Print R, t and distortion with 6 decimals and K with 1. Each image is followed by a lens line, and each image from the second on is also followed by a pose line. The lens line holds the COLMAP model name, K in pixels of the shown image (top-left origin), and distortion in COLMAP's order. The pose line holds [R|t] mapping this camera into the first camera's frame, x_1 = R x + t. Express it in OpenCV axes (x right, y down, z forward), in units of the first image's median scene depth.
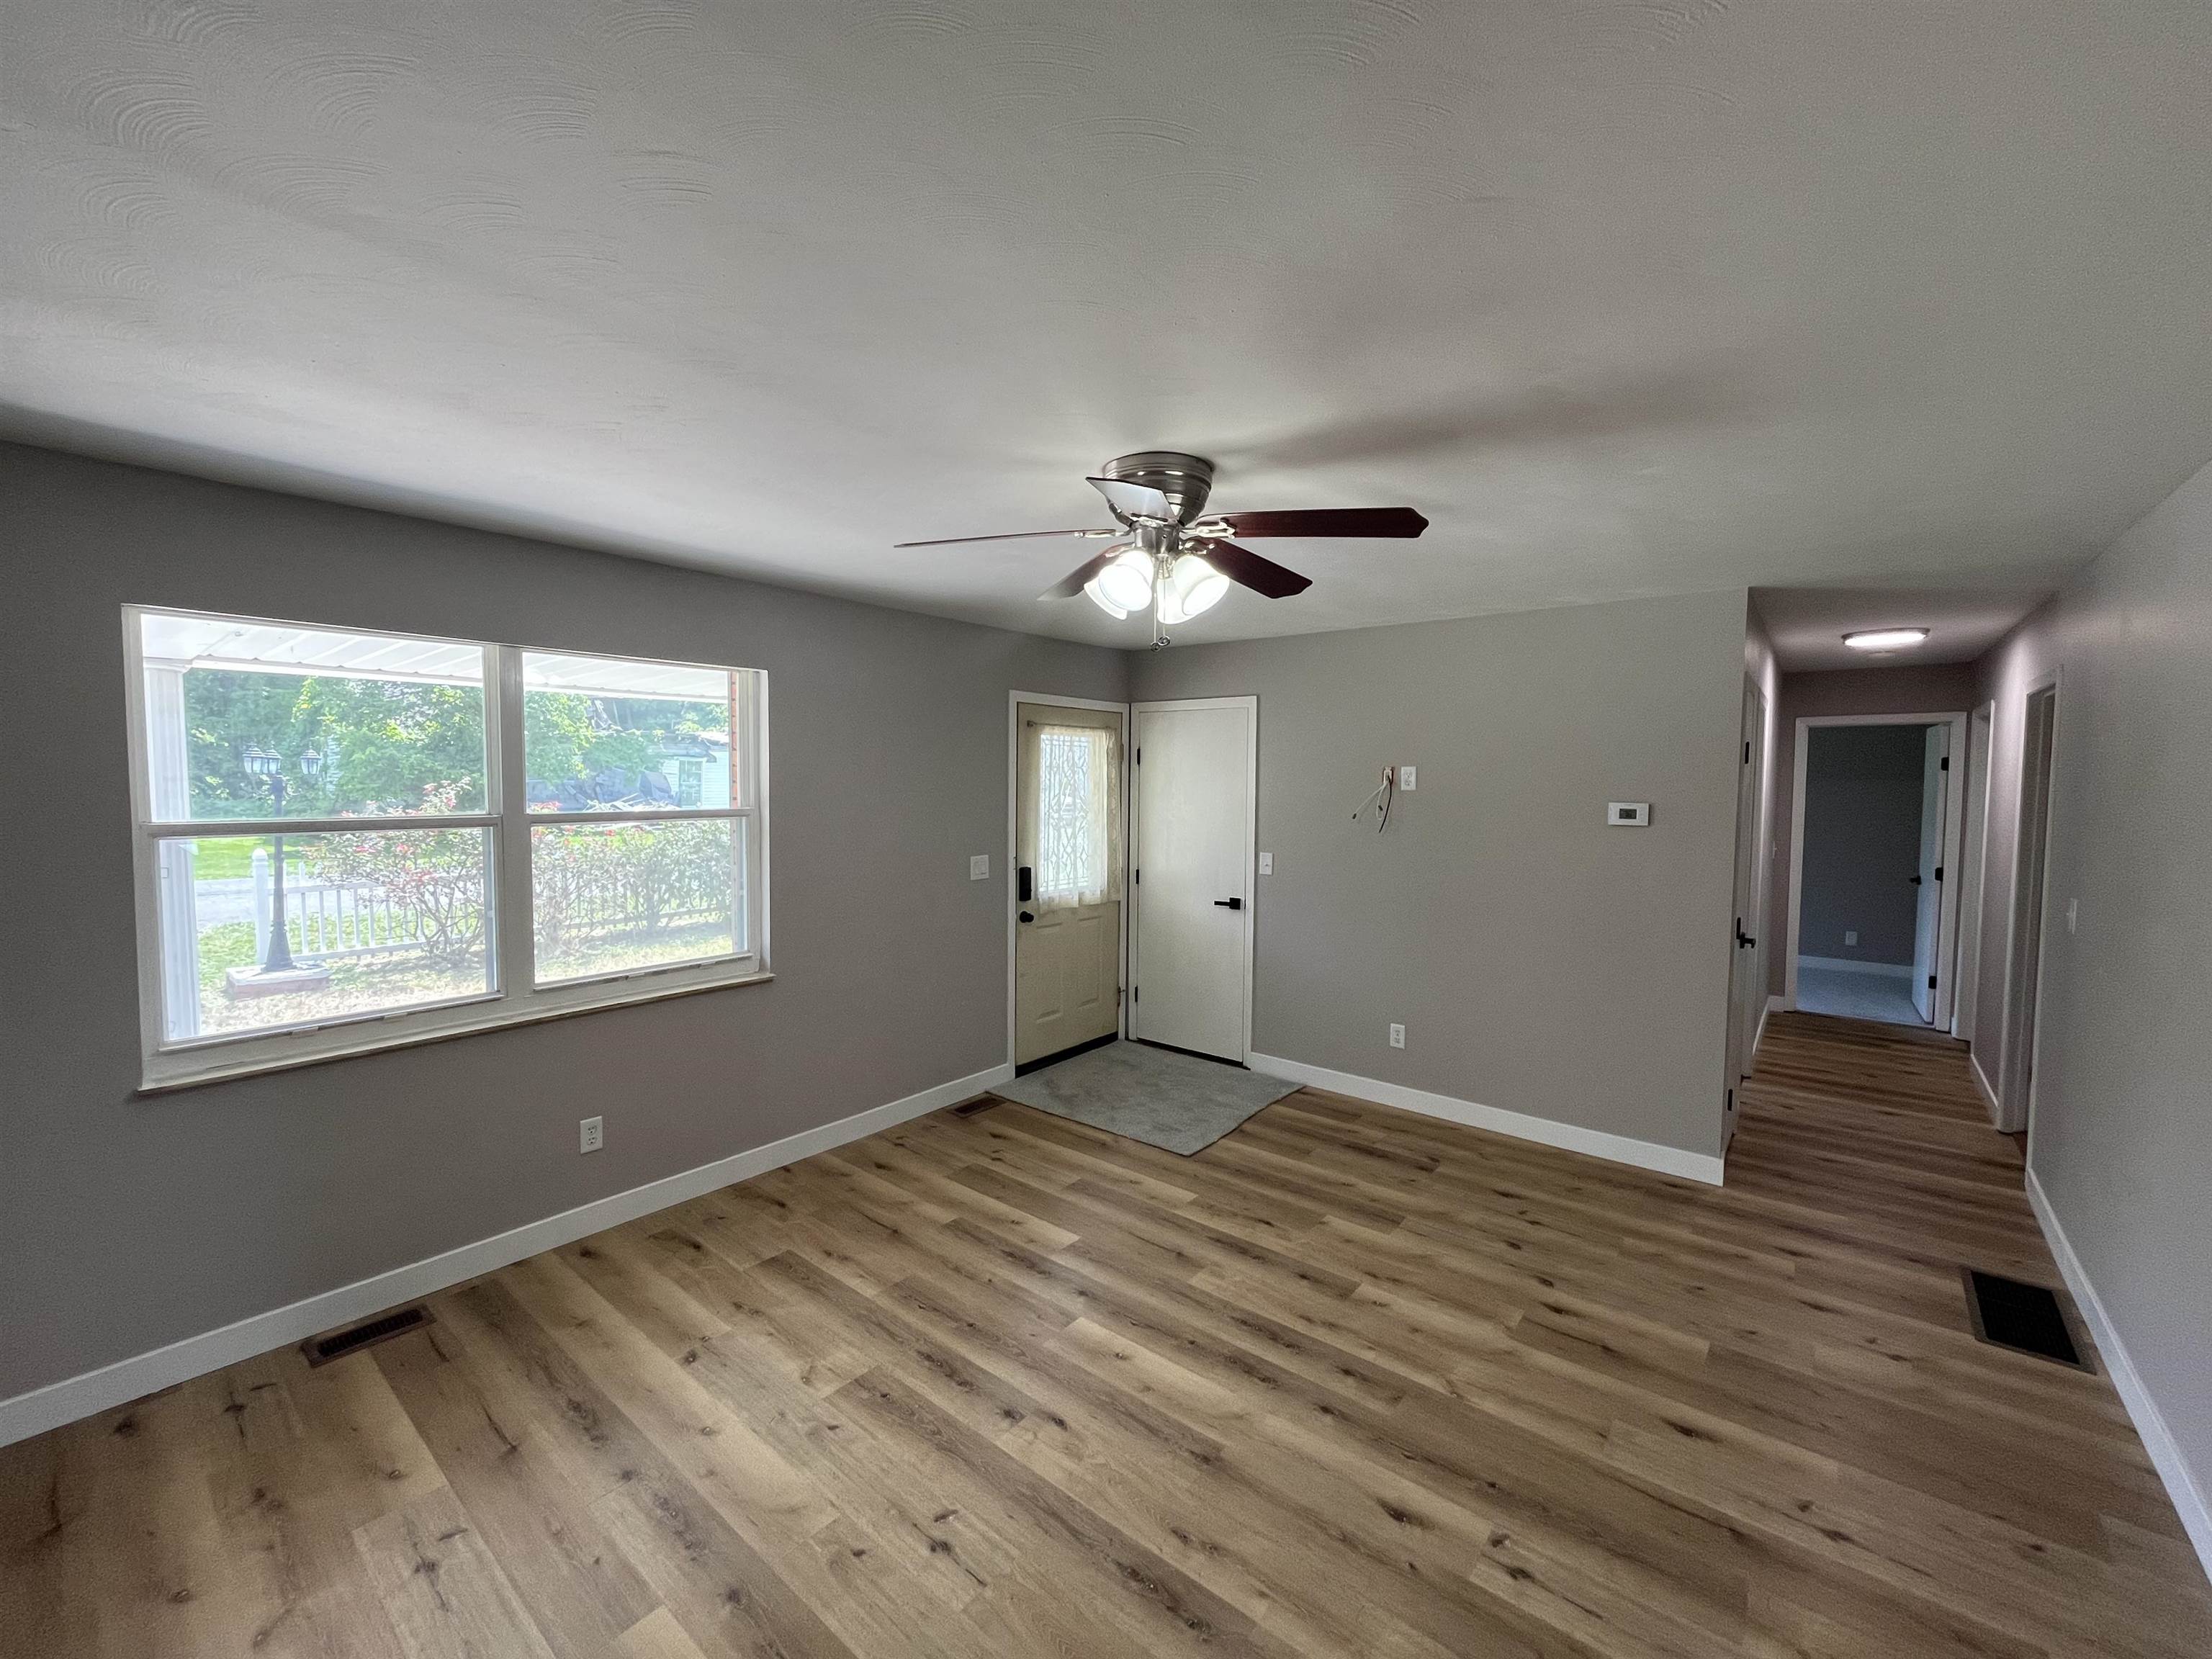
lens RADIAL K [[896.1, 0, 1102.0], [0, 896.1, 832.6], [0, 0, 1]] dist [-0.001606, -0.000731]
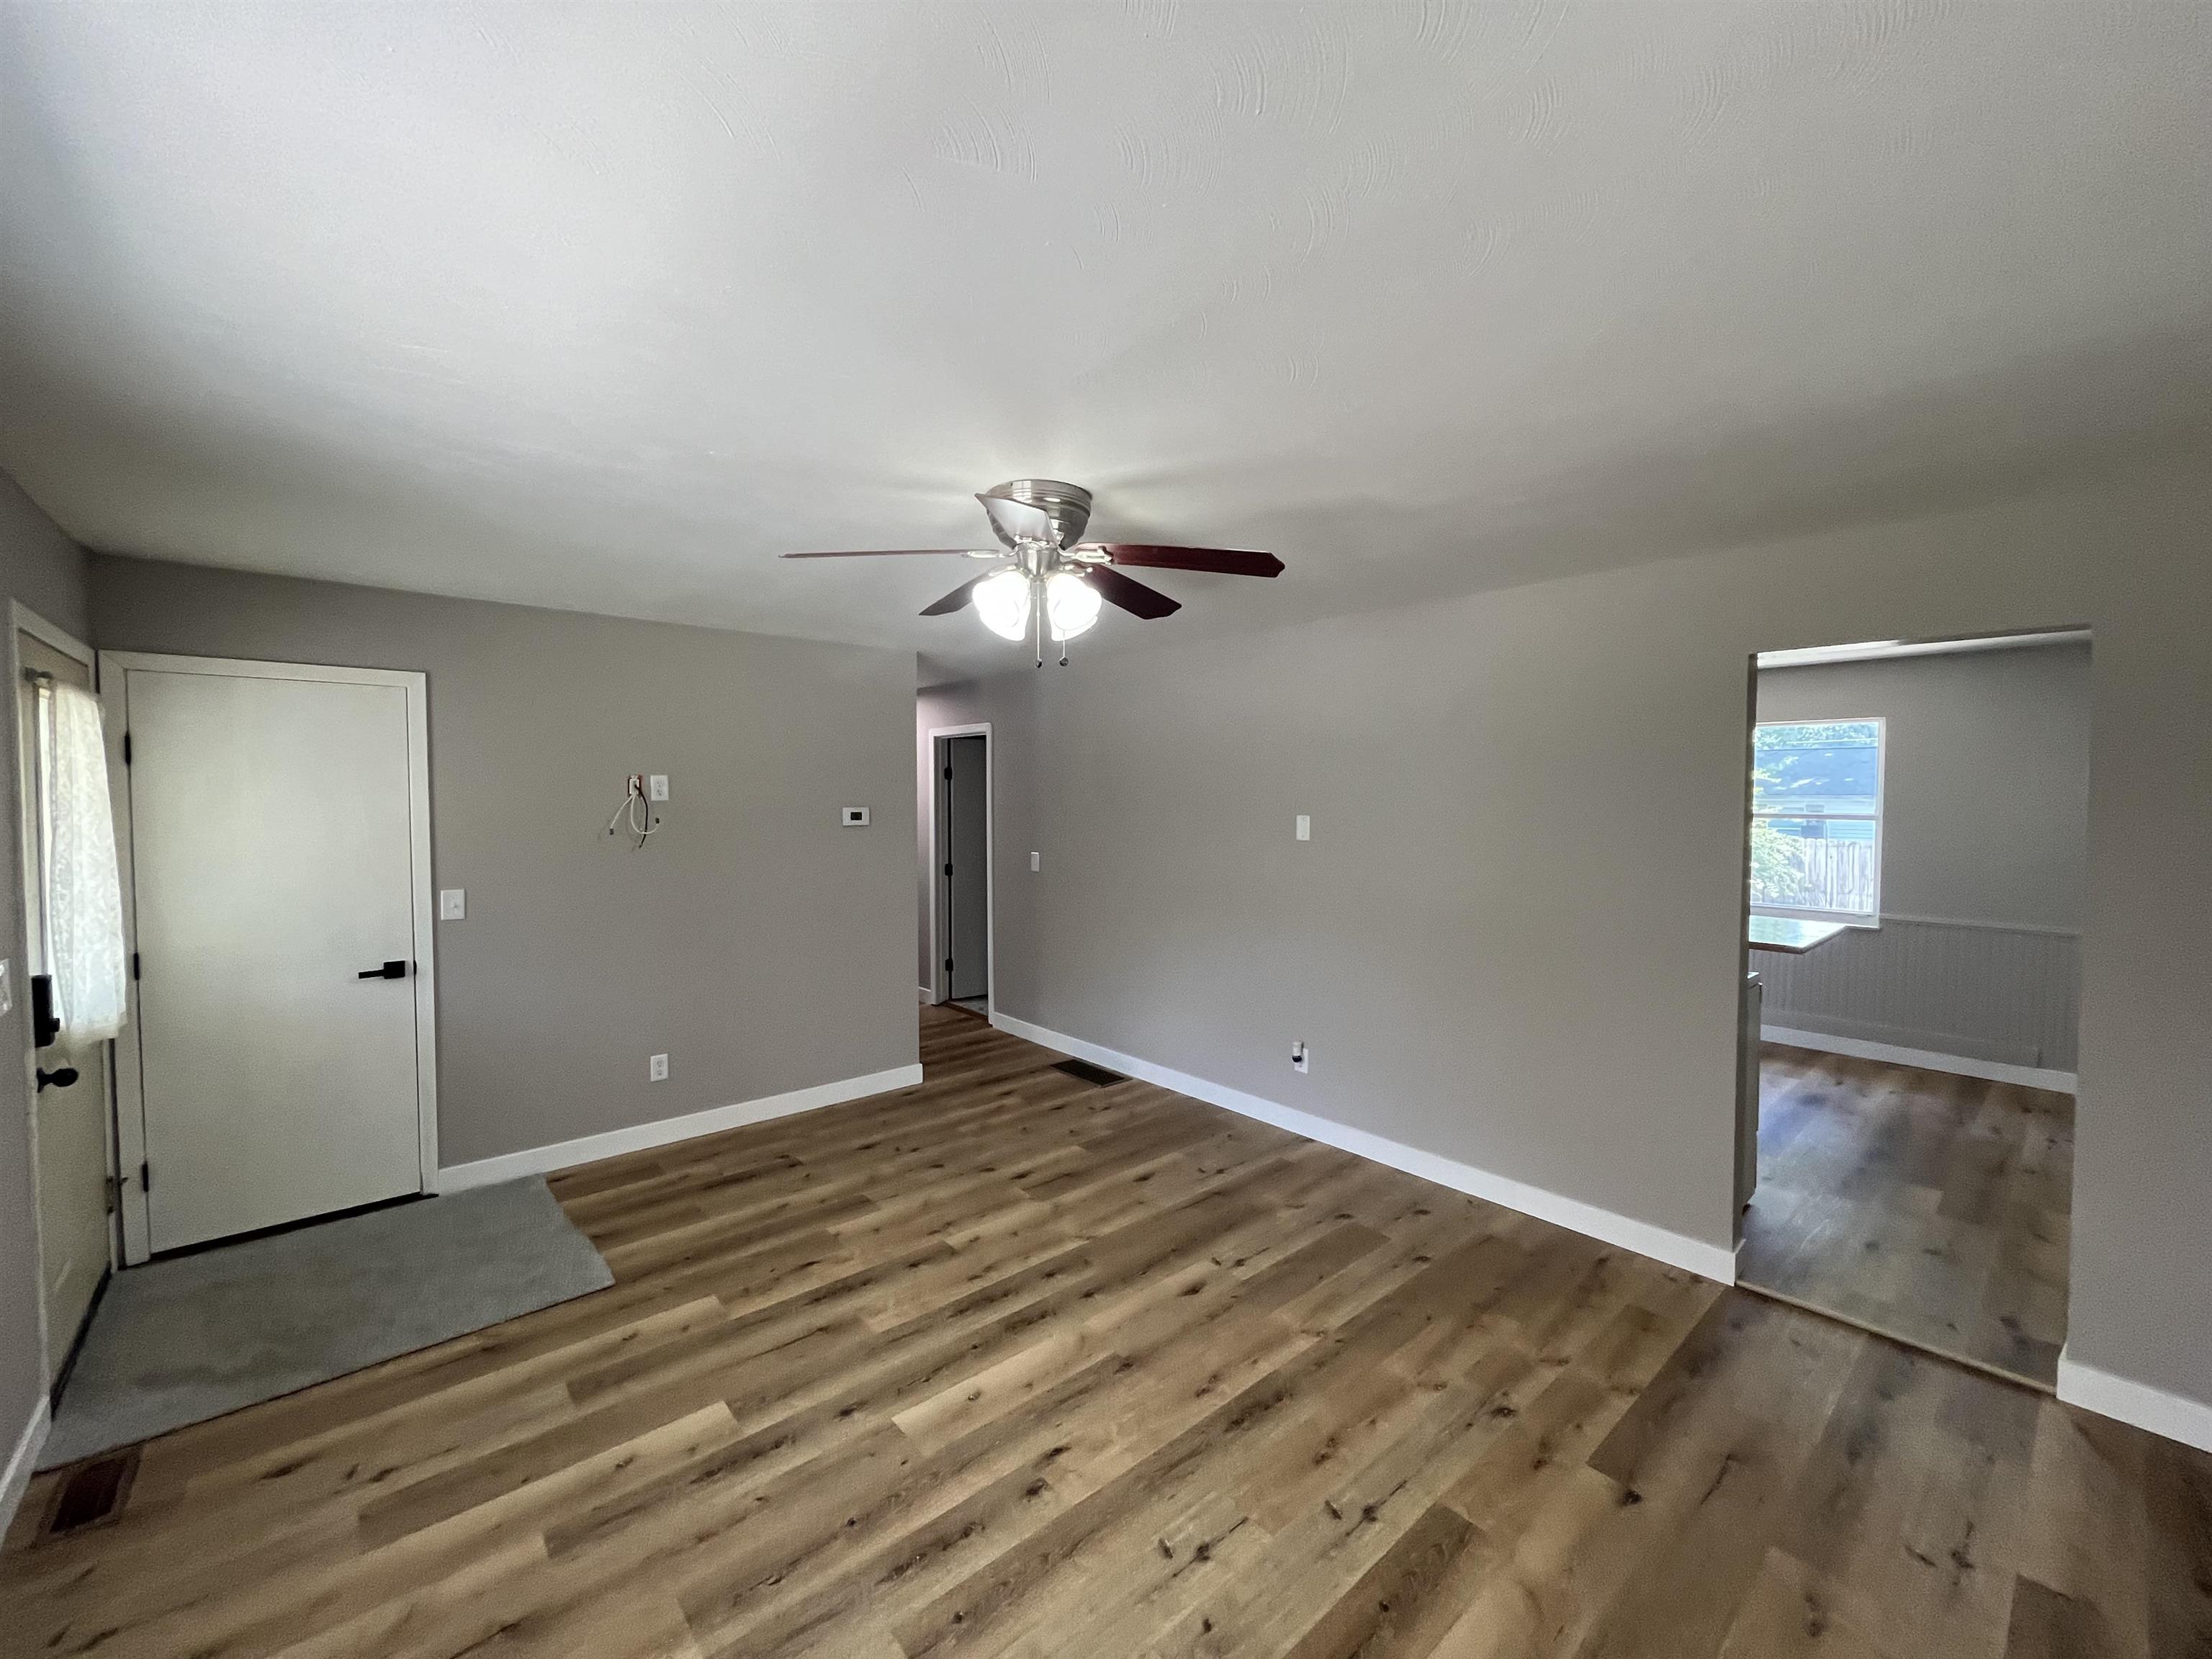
lens RADIAL K [[896.1, 0, 1106.1], [0, 896.1, 818.8], [0, 0, 1]] dist [-0.001606, -0.000731]
pose [[0.161391, -0.035967, 0.986235, -0.666006], [0.059445, 0.997875, 0.026664, -0.033692], [-0.985099, 0.054323, 0.163186, 0.515313]]
